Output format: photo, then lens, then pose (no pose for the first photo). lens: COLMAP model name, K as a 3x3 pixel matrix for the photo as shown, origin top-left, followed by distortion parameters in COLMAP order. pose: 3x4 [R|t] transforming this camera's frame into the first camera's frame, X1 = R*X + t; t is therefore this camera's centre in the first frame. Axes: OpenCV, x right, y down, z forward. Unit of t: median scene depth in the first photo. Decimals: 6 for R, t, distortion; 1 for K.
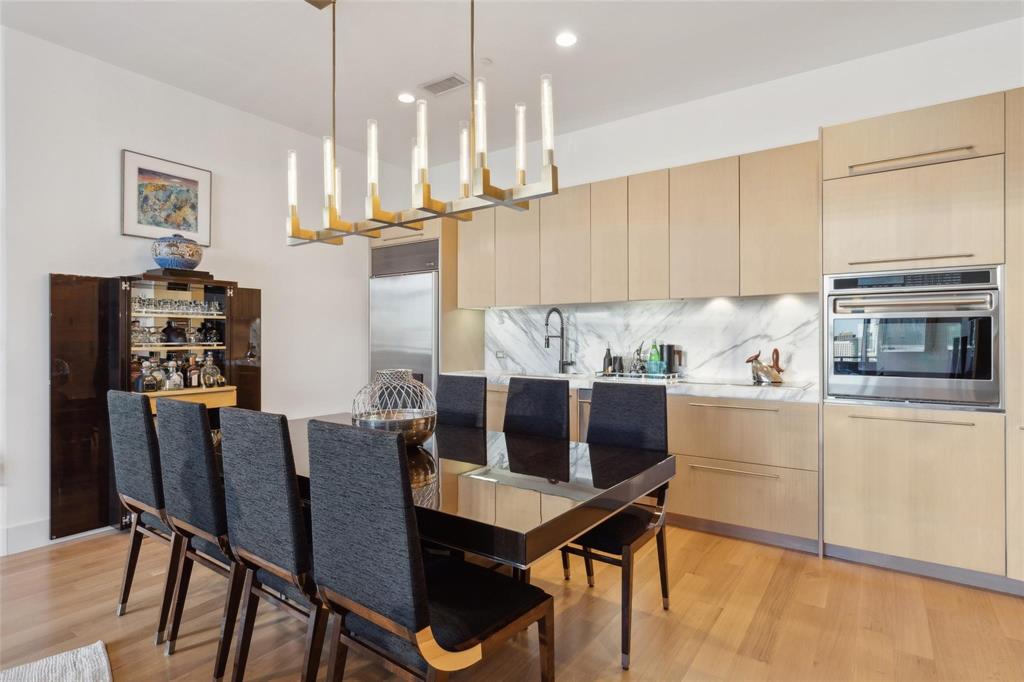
lens RADIAL K [[527.4, 0, 512.0], [0, 527.4, 341.0], [0, 0, 1]] dist [-0.000506, -0.000458]
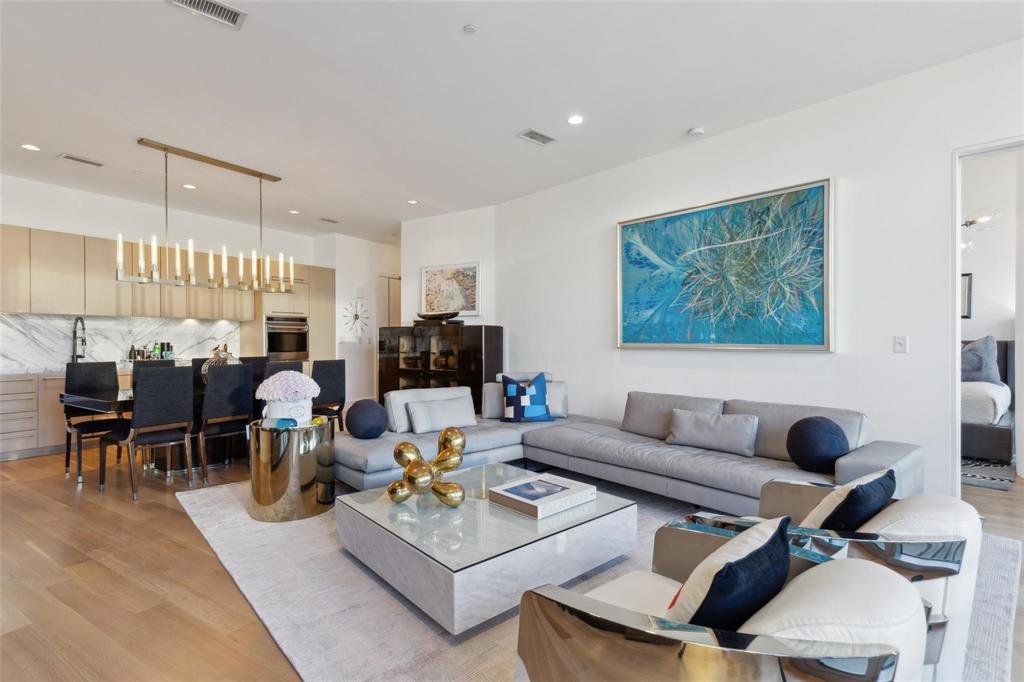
lens RADIAL K [[490.7, 0, 512.0], [0, 490.7, 341.0], [0, 0, 1]] dist [-0.000268, -0.000099]
pose [[-0.054848, -0.001101, 0.998494, -1.494294], [0.005167, 0.999986, 0.001387, 0.005858], [-0.998481, 0.005235, -0.054842, -0.078421]]
